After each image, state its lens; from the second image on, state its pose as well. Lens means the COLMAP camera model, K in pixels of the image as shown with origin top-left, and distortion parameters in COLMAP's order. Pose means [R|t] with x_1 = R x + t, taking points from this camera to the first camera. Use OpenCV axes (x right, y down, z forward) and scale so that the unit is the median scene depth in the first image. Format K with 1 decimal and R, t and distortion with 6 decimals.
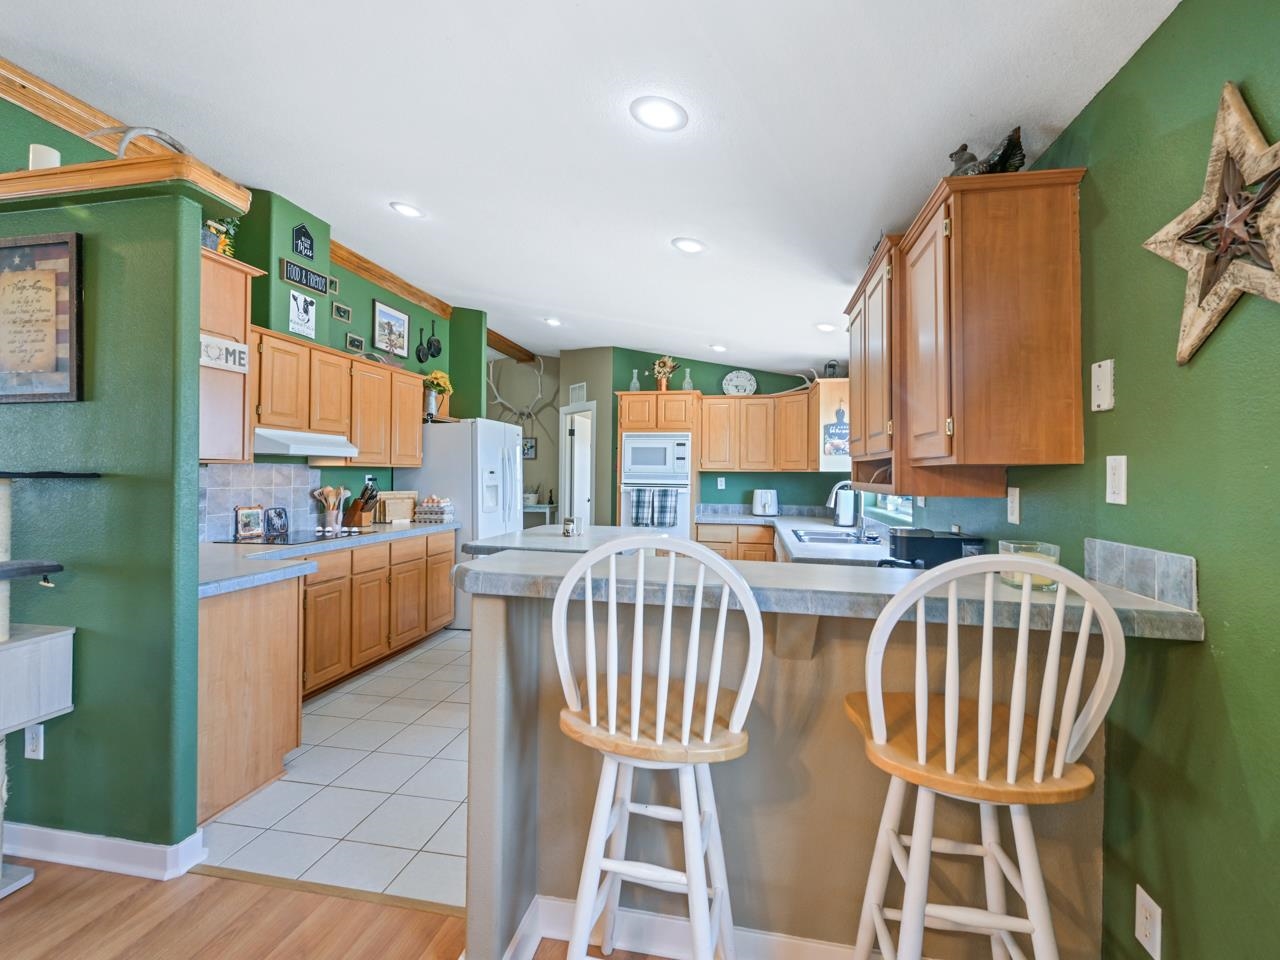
lens RADIAL K [[574.0, 0, 643.7], [0, 574.0, 463.5], [0, 0, 1]] dist [0.001078, -0.001480]
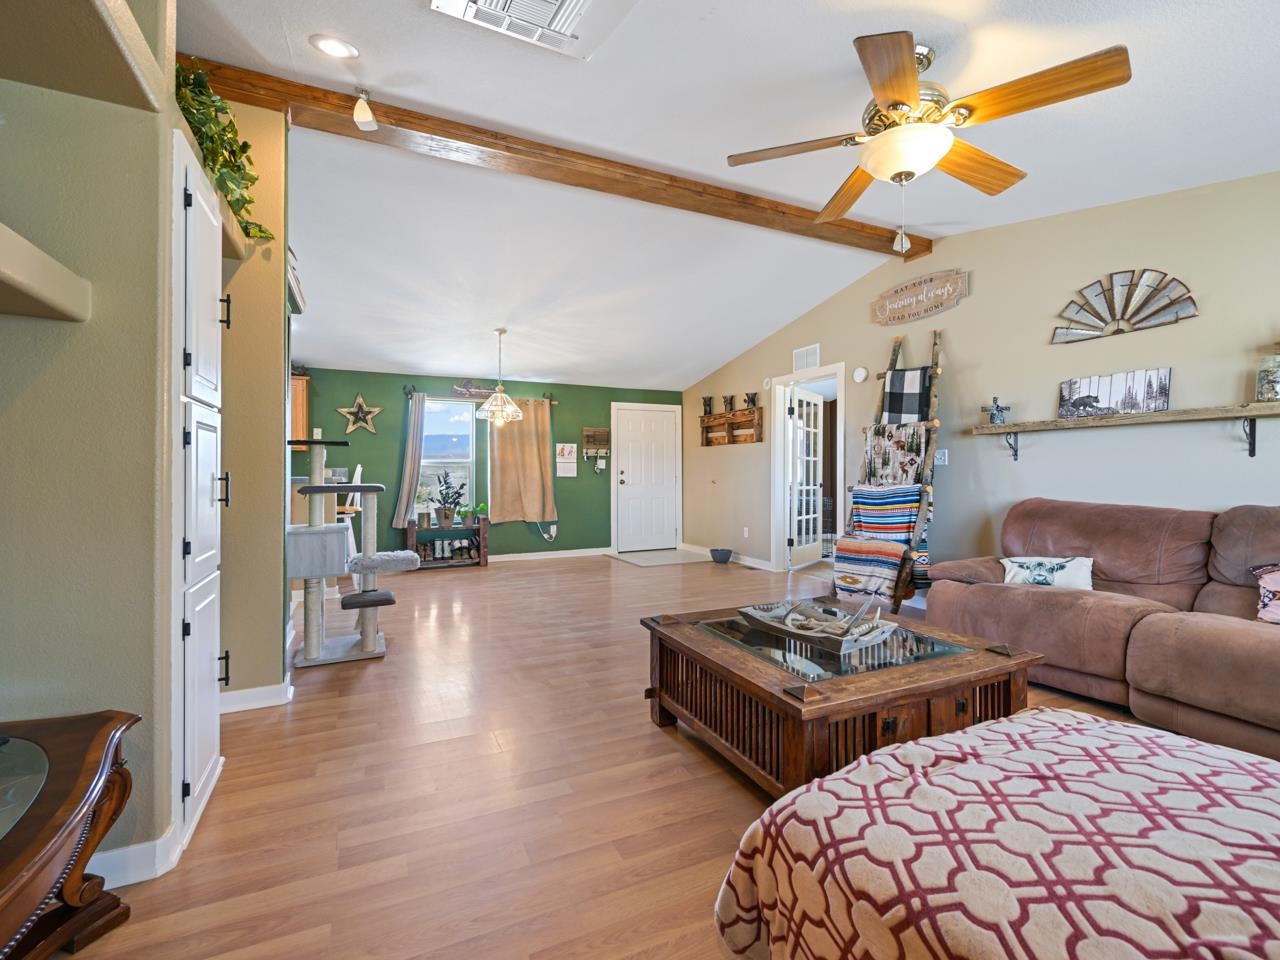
lens RADIAL K [[574.0, 0, 635.8], [0, 574.0, 469.6], [0, 0, 1]] dist [0.001078, -0.001480]
pose [[-0.581271, -0.005693, 0.813690, -1.310032], [-0.017414, 0.999834, -0.005444, 0.039407], [-0.813524, -0.017334, -0.581273, 0.475483]]
